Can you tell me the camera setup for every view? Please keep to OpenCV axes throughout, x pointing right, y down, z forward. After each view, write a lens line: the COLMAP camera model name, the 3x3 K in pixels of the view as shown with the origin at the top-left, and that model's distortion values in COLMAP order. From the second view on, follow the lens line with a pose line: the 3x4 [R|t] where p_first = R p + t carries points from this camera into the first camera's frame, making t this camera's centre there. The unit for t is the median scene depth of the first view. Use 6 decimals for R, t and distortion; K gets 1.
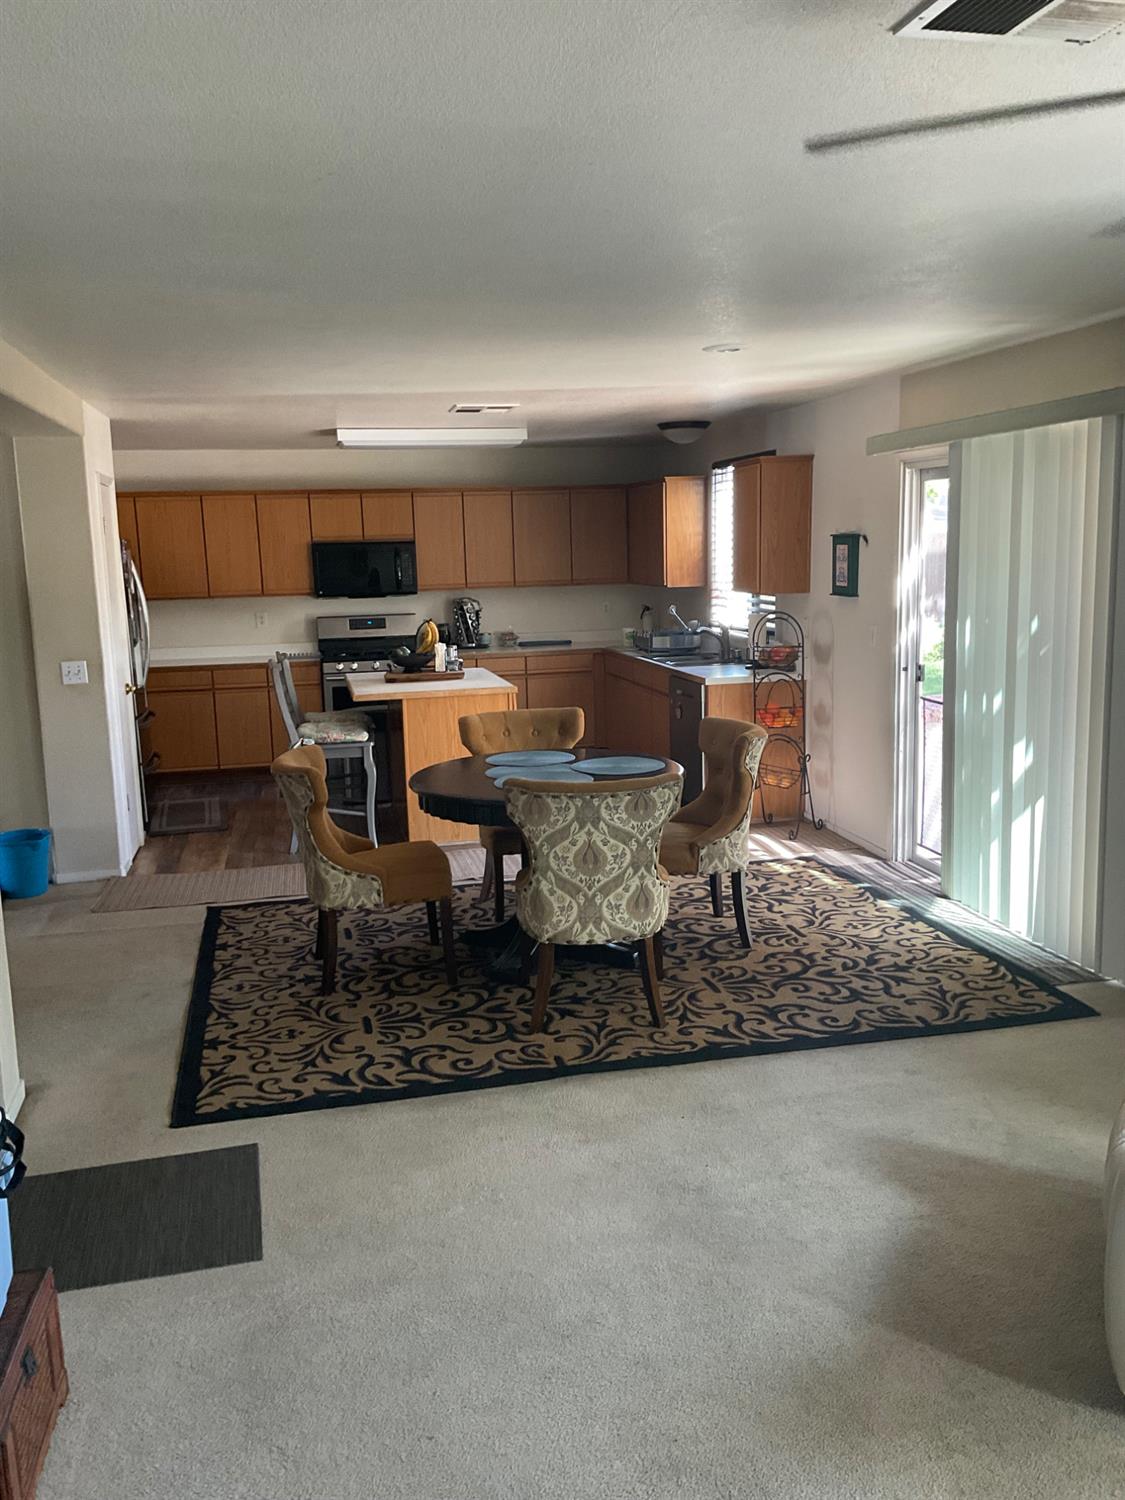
lens RADIAL K [[1254.6, 0, 564.8], [0, 1254.6, 744.2], [0, 0, 1]] dist [0.057892, -0.102772]
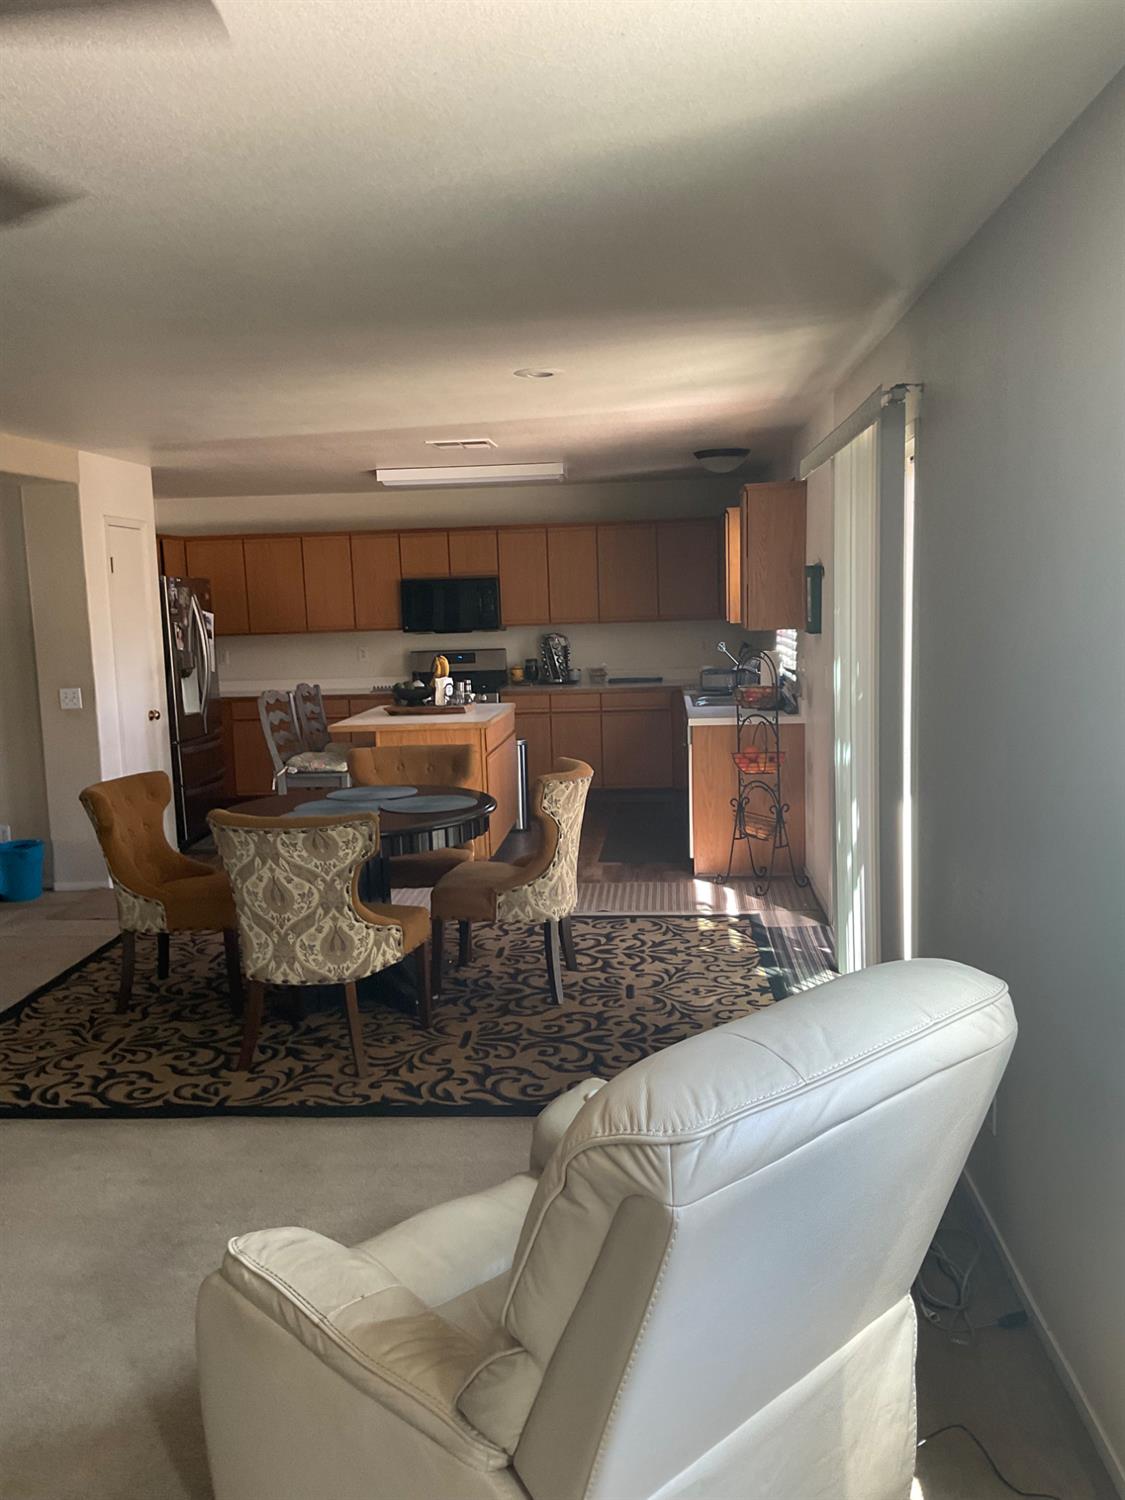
lens RADIAL K [[1254.6, 0, 571.1], [0, 1254.6, 739.0], [0, 0, 1]] dist [0.057892, -0.102772]
pose [[0.956034, 0.029097, -0.291808, 0.385749], [-0.038905, 0.998854, -0.027865, -0.009297], [0.290663, 0.037993, 0.956071, 0.090601]]
